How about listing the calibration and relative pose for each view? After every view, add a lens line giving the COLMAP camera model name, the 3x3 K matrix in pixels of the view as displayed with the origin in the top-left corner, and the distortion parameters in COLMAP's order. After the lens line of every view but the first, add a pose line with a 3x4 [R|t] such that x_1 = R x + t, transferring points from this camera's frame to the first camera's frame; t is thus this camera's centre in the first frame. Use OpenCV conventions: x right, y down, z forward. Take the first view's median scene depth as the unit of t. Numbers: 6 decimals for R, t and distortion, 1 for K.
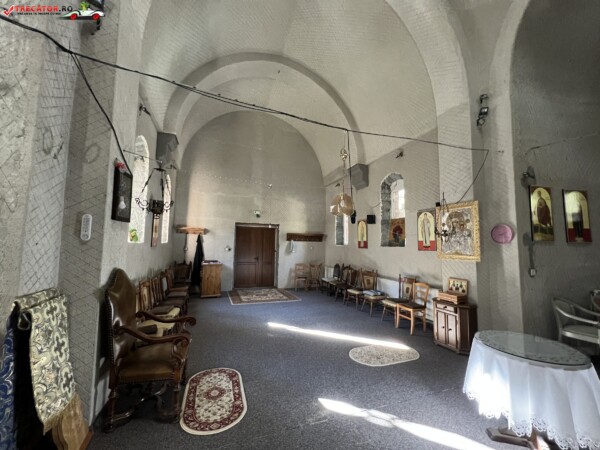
lens RADIAL K [[235.7, 0, 300.0], [0, 235.7, 225.0], [0, 0, 1]] dist [0.001475, 0.000031]
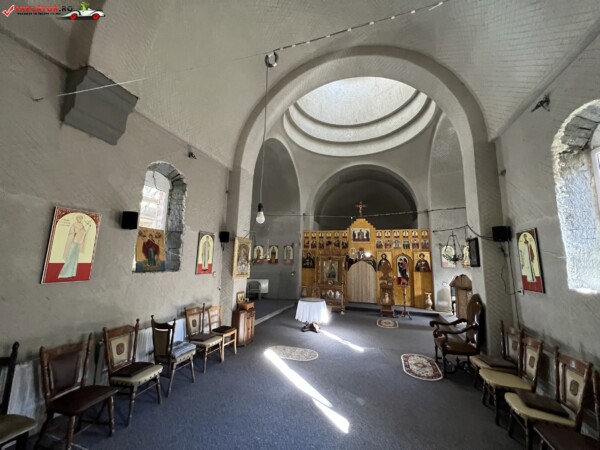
lens RADIAL K [[235.7, 0, 300.0], [0, 235.7, 225.0], [0, 0, 1]] dist [0.001475, 0.000031]
pose [[-0.784404, 0.056757, 0.617648, -0.405200], [-0.089738, 0.974942, -0.203556, 0.074386], [-0.613725, -0.215096, -0.759655, 1.561480]]
